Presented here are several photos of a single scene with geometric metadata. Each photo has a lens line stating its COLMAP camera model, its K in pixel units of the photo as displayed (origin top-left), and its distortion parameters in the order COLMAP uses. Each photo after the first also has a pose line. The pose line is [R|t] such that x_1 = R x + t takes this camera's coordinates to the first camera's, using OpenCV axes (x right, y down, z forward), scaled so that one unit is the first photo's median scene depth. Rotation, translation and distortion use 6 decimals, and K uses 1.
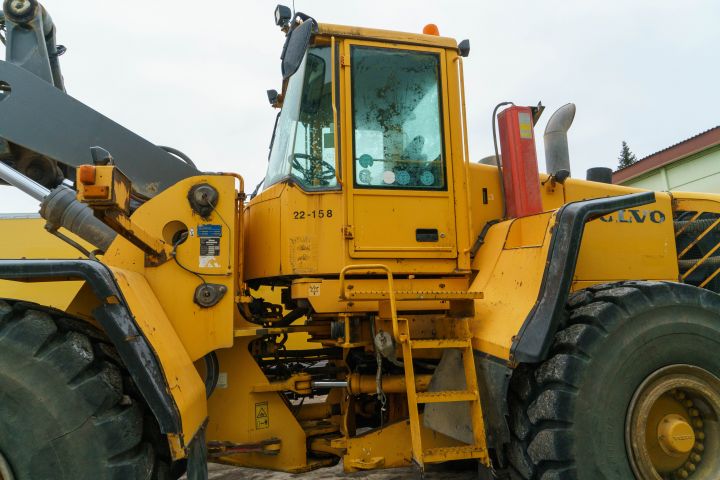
lens RADIAL K [[472.5, 0, 343.5], [0, 472.5, 243.7], [0, 0, 1]] dist [-0.022979, -0.000413]
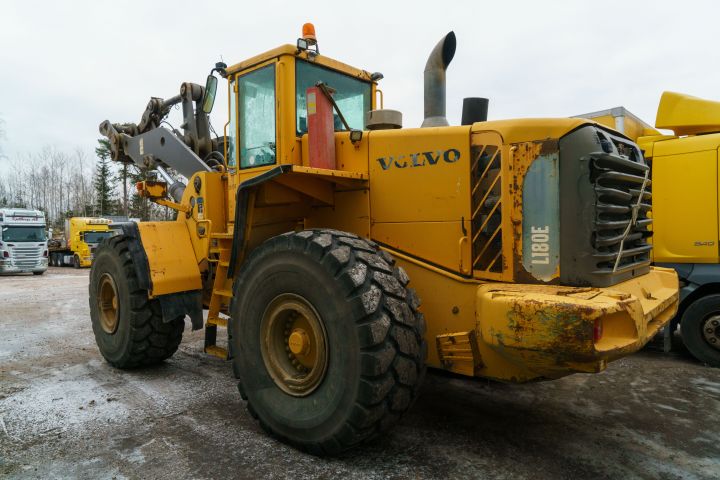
lens RADIAL K [[489.2, 0, 355.5], [0, 489.2, 235.7], [0, 0, 1]] dist [-0.004003, -0.001358]
pose [[0.575727, 0.033591, -0.816952, 1.809376], [0.122027, 0.984436, 0.126473, -0.061433], [0.808485, -0.172504, 0.562667, 0.335596]]
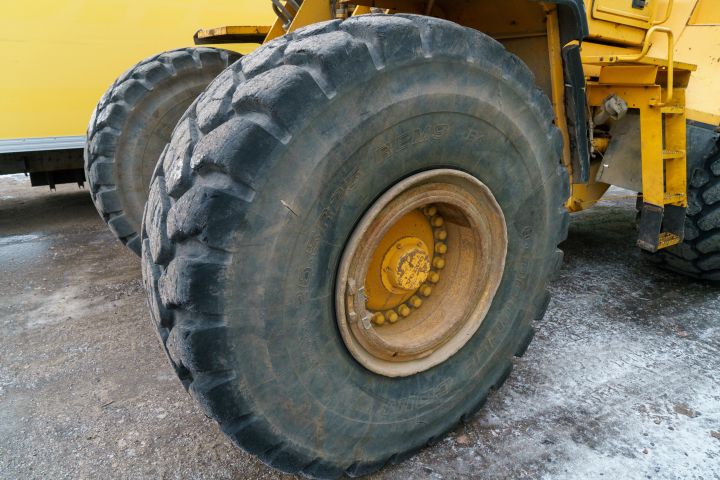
lens RADIAL K [[481.1, 0, 351.6], [0, 481.1, 242.0], [0, 0, 1]] dist [-0.024249, 0.026559]
pose [[0.919721, -0.063575, 0.387390, -0.899638], [-0.114610, 0.900326, 0.419854, 0.094058], [-0.375470, -0.430547, 0.820763, 0.180770]]
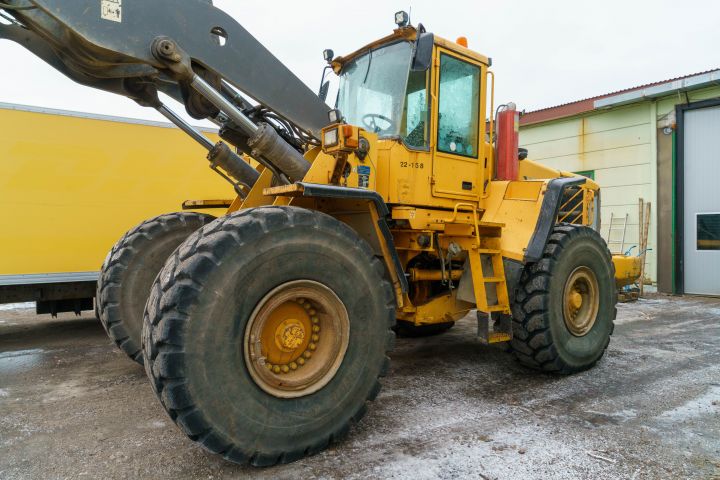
lens RADIAL K [[481.1, 0, 351.6], [0, 481.1, 242.0], [0, 0, 1]] dist [-0.024249, 0.026559]
pose [[0.903702, 0.049153, 0.425332, -0.951671], [-0.117533, 0.983707, 0.136042, -0.006259], [-0.411715, -0.172932, 0.894754, -0.372576]]
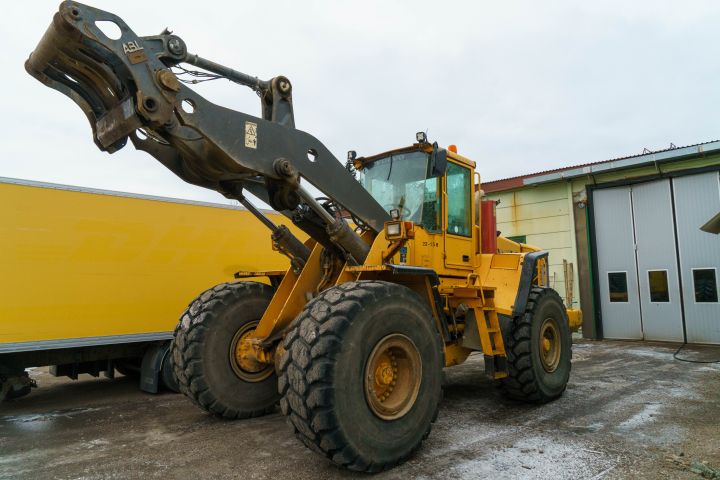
lens RADIAL K [[481.1, 0, 351.6], [0, 481.1, 242.0], [0, 0, 1]] dist [-0.024249, 0.026559]
pose [[0.824836, 0.098295, 0.556761, -1.588117], [-0.120836, 0.992665, 0.003763, -0.041244], [-0.552307, -0.070381, 0.830664, -0.548260]]
